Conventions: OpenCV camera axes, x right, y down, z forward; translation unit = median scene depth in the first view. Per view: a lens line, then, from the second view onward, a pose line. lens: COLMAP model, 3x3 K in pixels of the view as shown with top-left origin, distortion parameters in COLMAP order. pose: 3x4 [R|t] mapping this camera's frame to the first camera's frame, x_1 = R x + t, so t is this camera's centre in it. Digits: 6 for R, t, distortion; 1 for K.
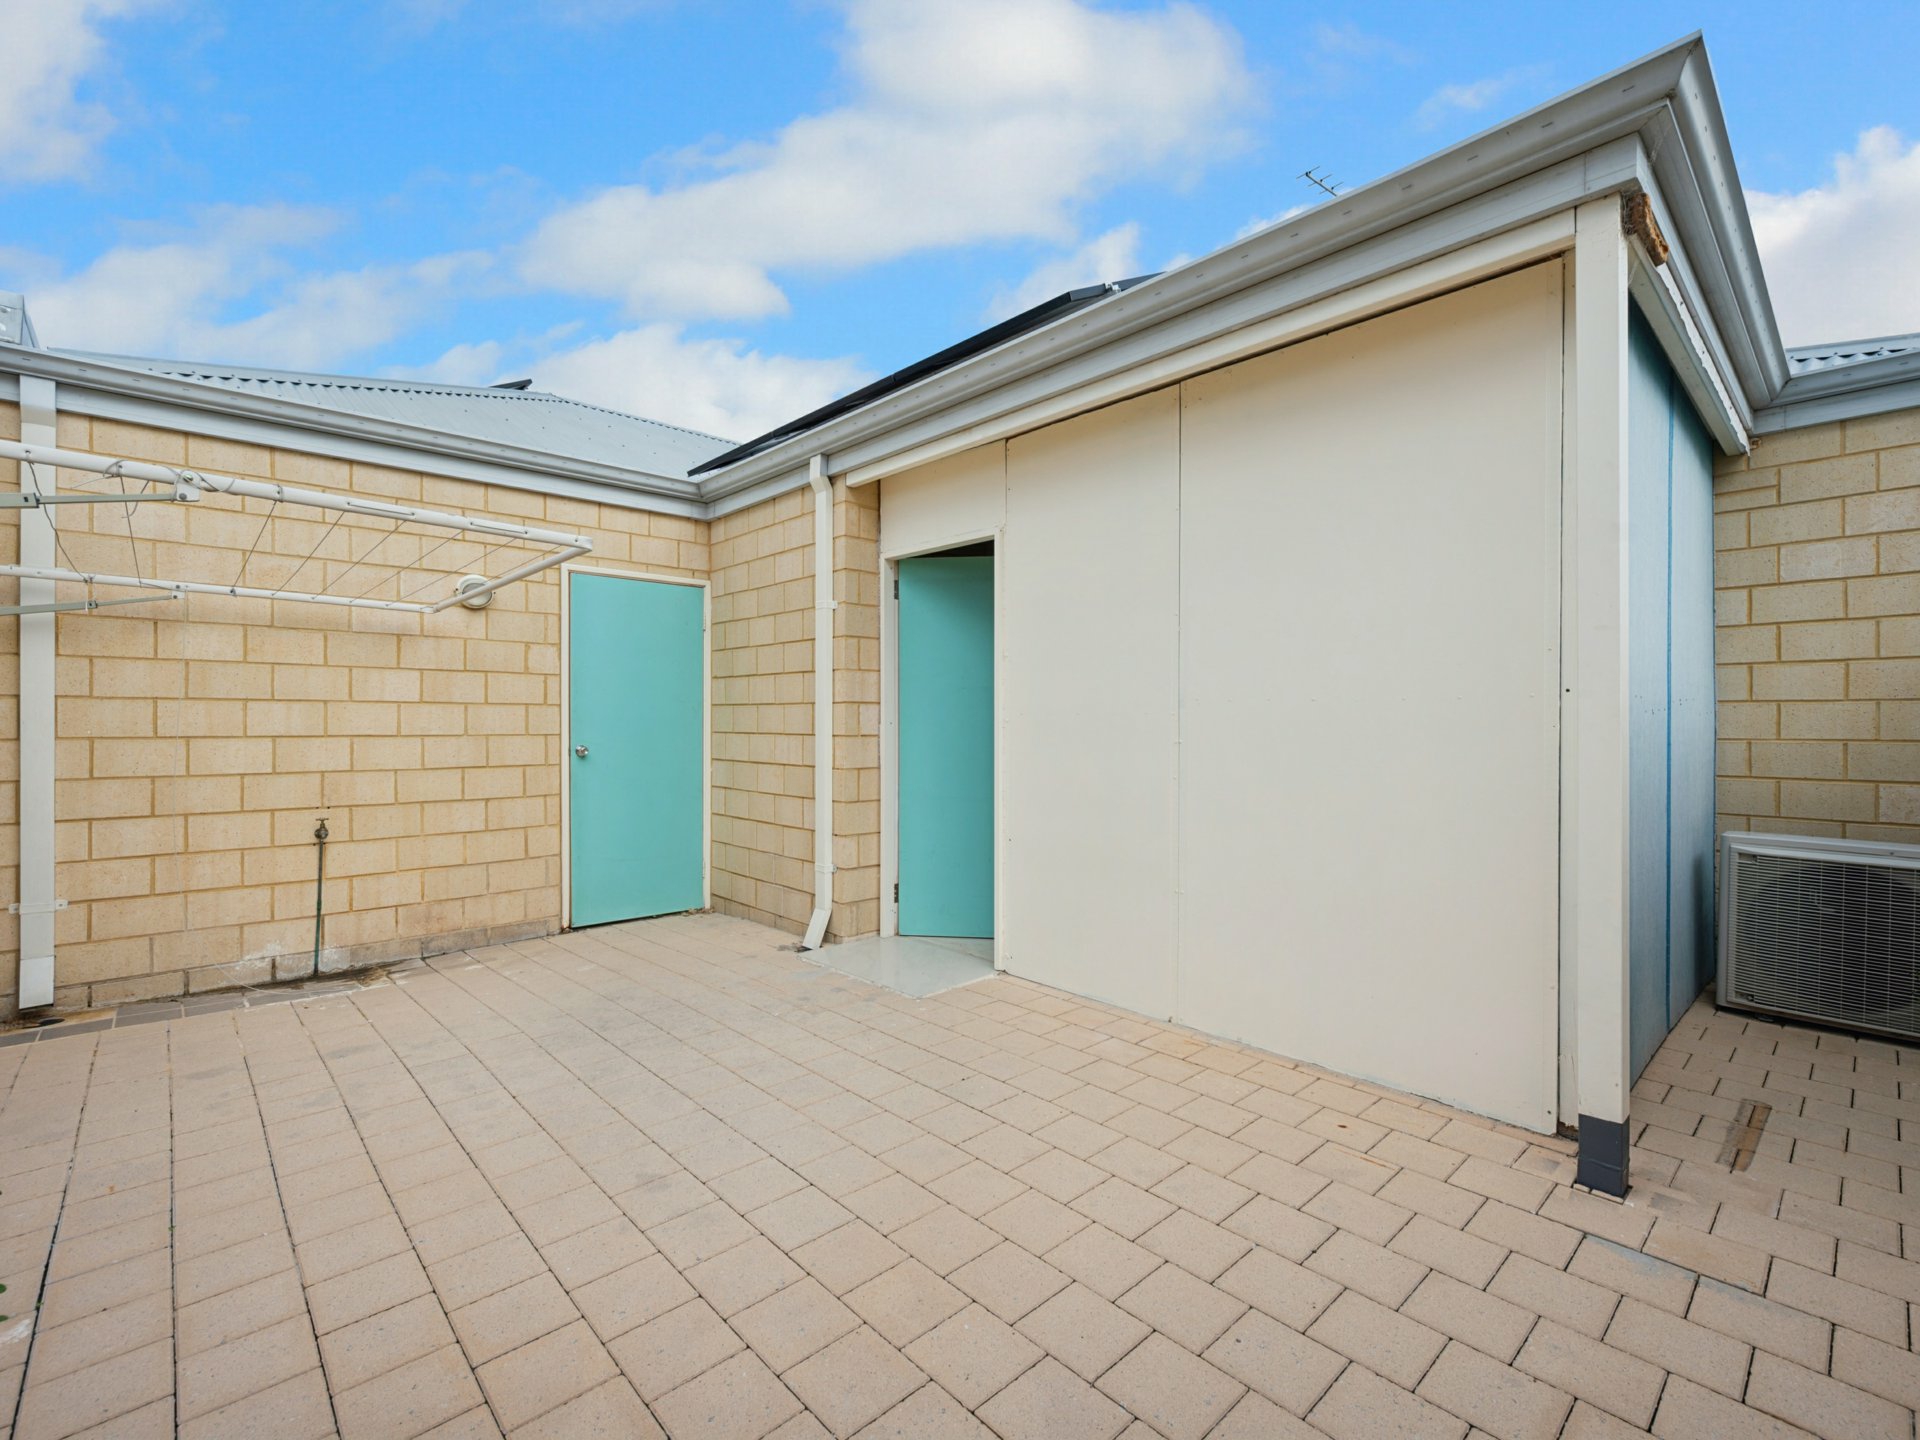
lens RADIAL K [[862.6, 0, 963.9], [0, 862.6, 719.7], [0, 0, 1]] dist [0.003676, -0.000354]
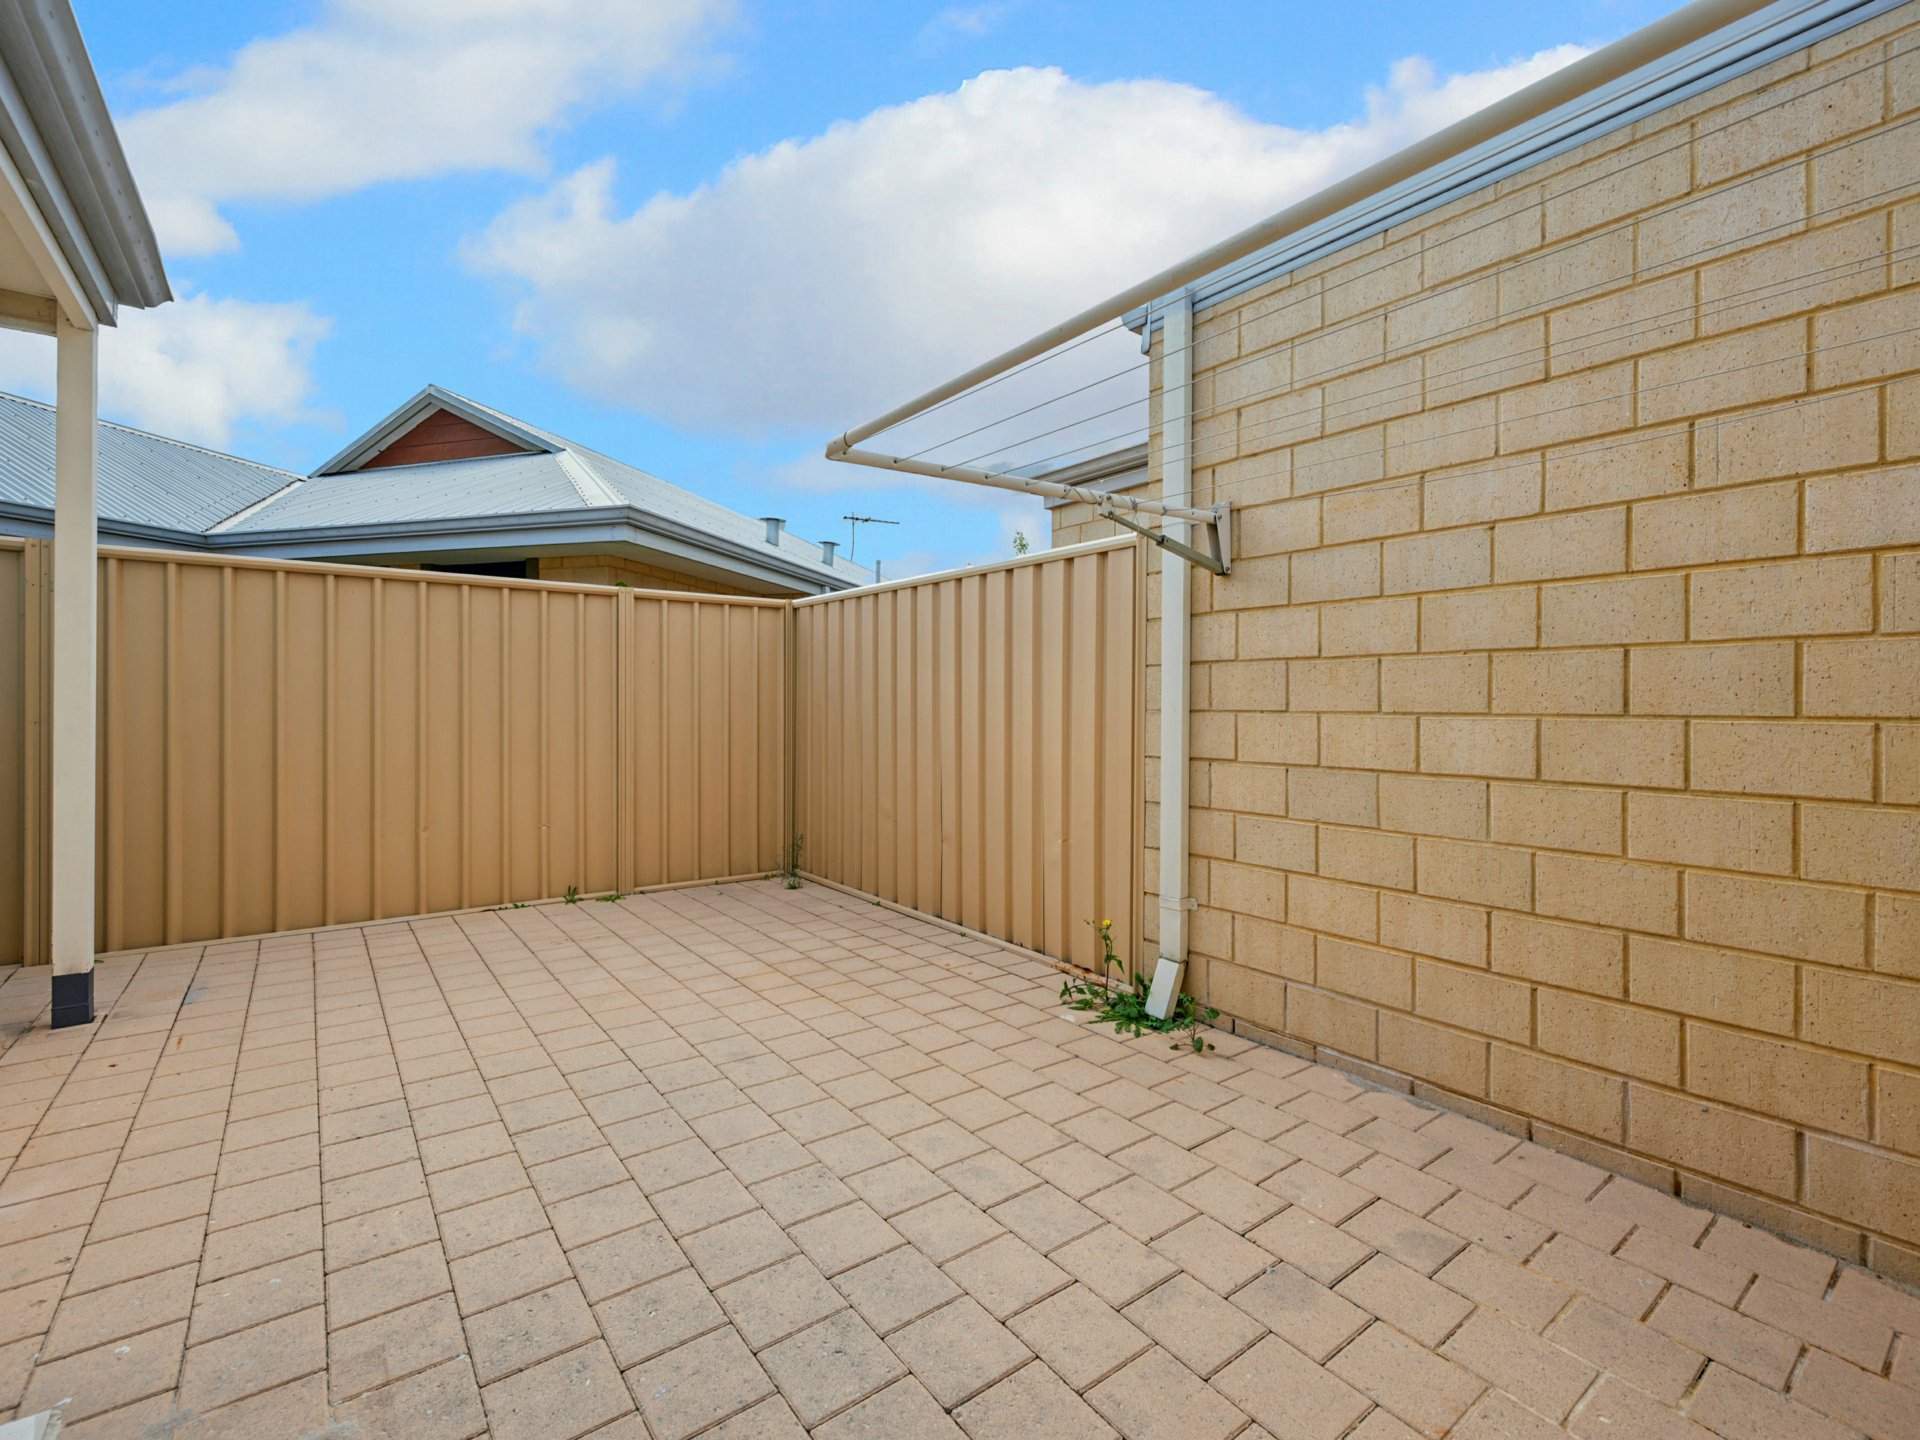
lens RADIAL K [[839.9, 0, 947.5], [0, 839.9, 703.9], [0, 0, 1]] dist [-0.002242, -0.000210]
pose [[-0.994877, -0.014837, 0.100000, -0.392875], [-0.015938, 0.999821, -0.010226, 0.020447], [-0.099830, -0.011768, -0.994935, 1.103829]]
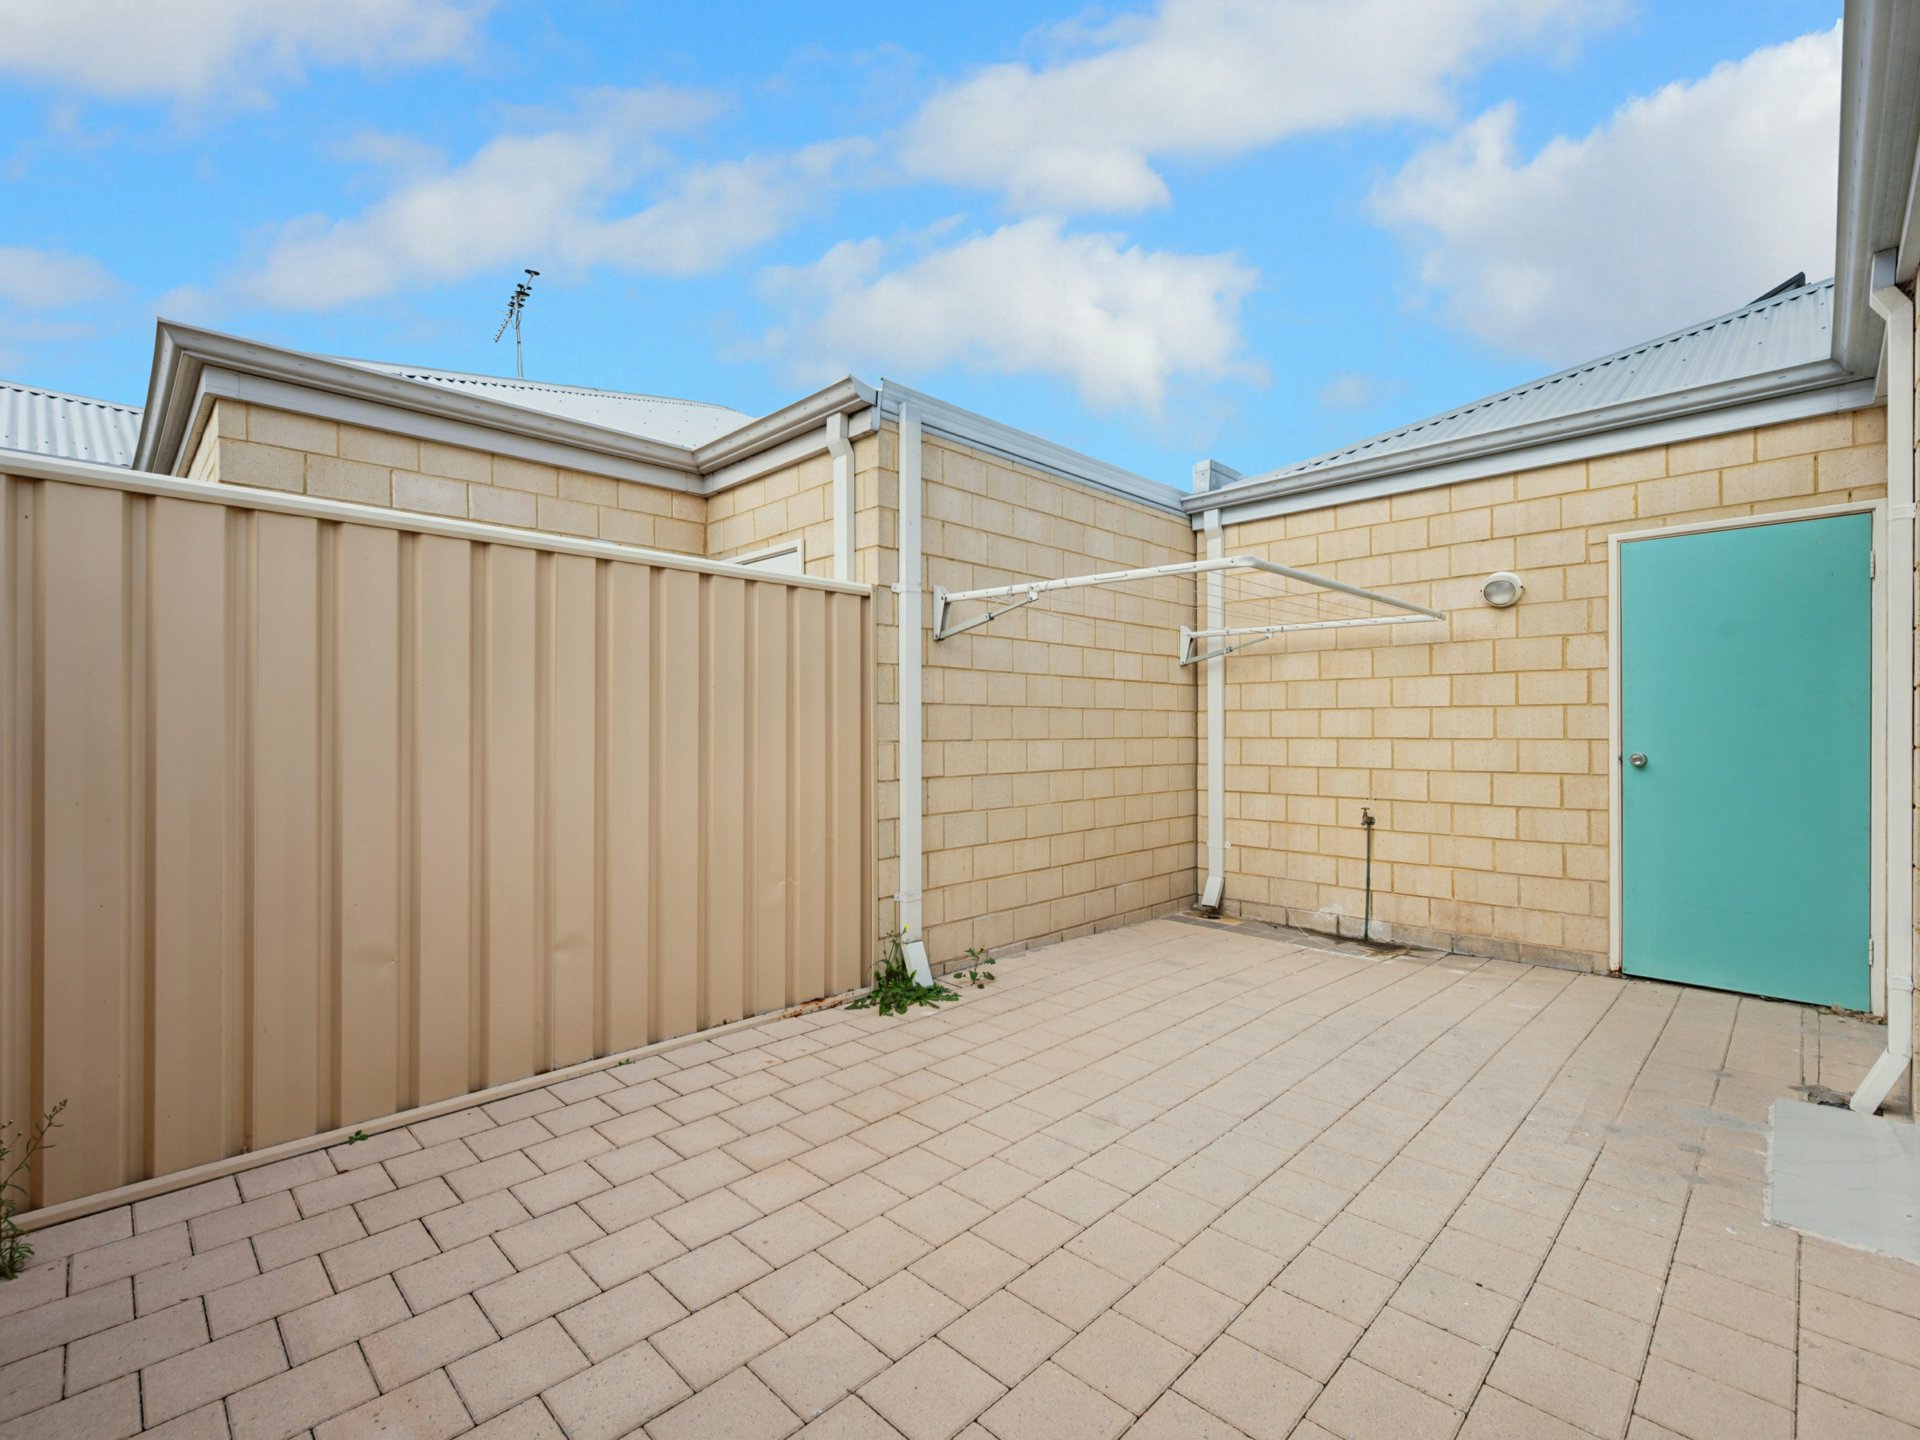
lens RADIAL K [[862.6, 0, 963.9], [0, 862.6, 719.7], [0, 0, 1]] dist [0.003676, -0.000354]
pose [[0.037942, -0.014736, -0.999171, 0.403836], [0.007806, 0.999865, -0.014450, 0.006513], [0.999249, -0.007252, 0.038052, 0.393134]]
